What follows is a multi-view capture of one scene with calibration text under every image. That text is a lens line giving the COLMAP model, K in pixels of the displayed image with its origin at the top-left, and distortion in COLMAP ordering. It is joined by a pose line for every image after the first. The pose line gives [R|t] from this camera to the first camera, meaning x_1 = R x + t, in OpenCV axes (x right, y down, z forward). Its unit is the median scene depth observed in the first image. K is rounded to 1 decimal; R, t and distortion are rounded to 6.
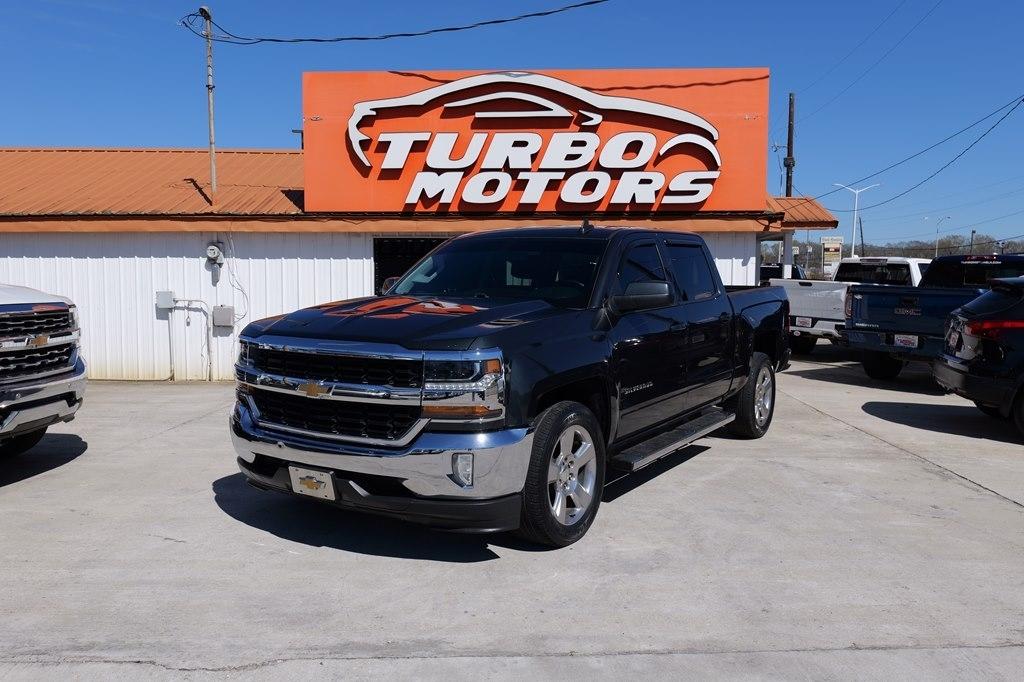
lens RADIAL K [[783.0, 0, 523.3], [0, 783.0, 331.3], [0, 0, 1]] dist [0.031423, -0.017298]
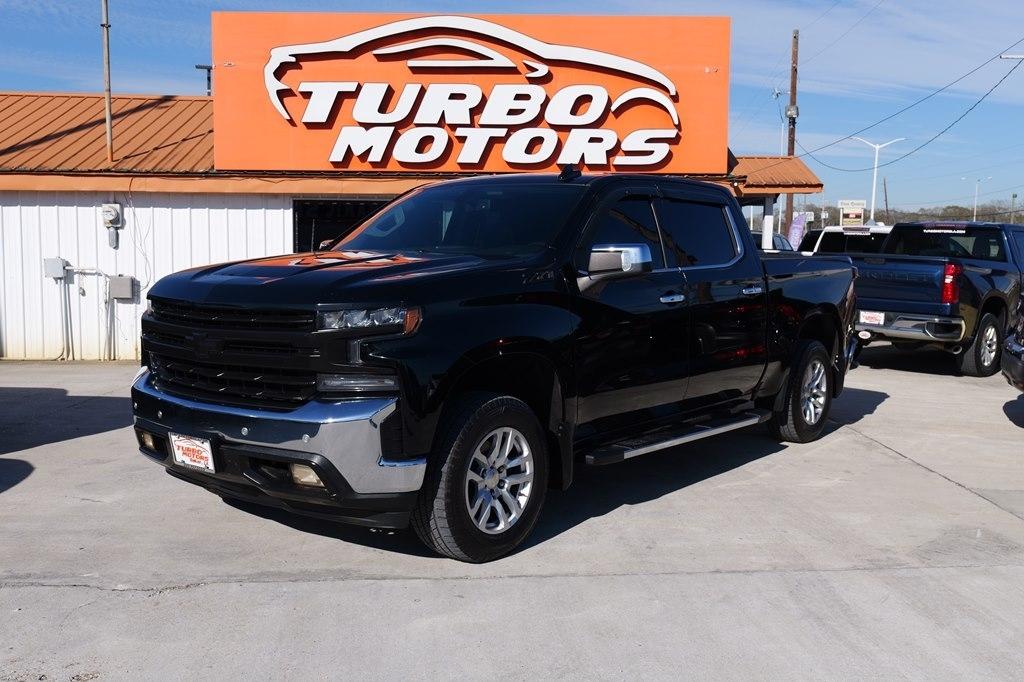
lens RADIAL K [[991.5, 0, 525.9], [0, 991.5, 329.2], [0, 0, 1]] dist [0.025870, 0.000000]
pose [[0.999251, 0.003097, 0.038566, 0.031446], [-0.003618, 0.999903, 0.013433, 0.012336], [-0.038521, -0.013562, 0.999166, -0.143422]]
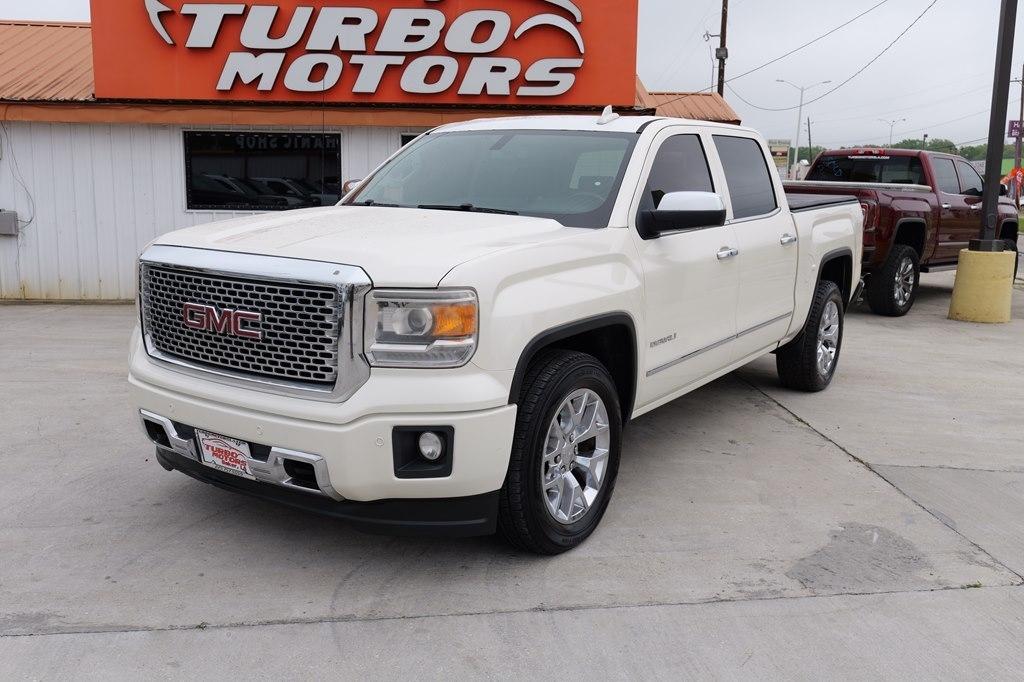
lens RADIAL K [[864.0, 0, 523.2], [0, 864.0, 318.1], [0, 0, 1]] dist [0.026449, -0.012979]
pose [[0.997795, -0.000416, 0.066365, 0.118607], [-0.005404, 0.996150, 0.087497, -0.001569], [-0.066146, -0.087662, 0.993952, 0.026074]]
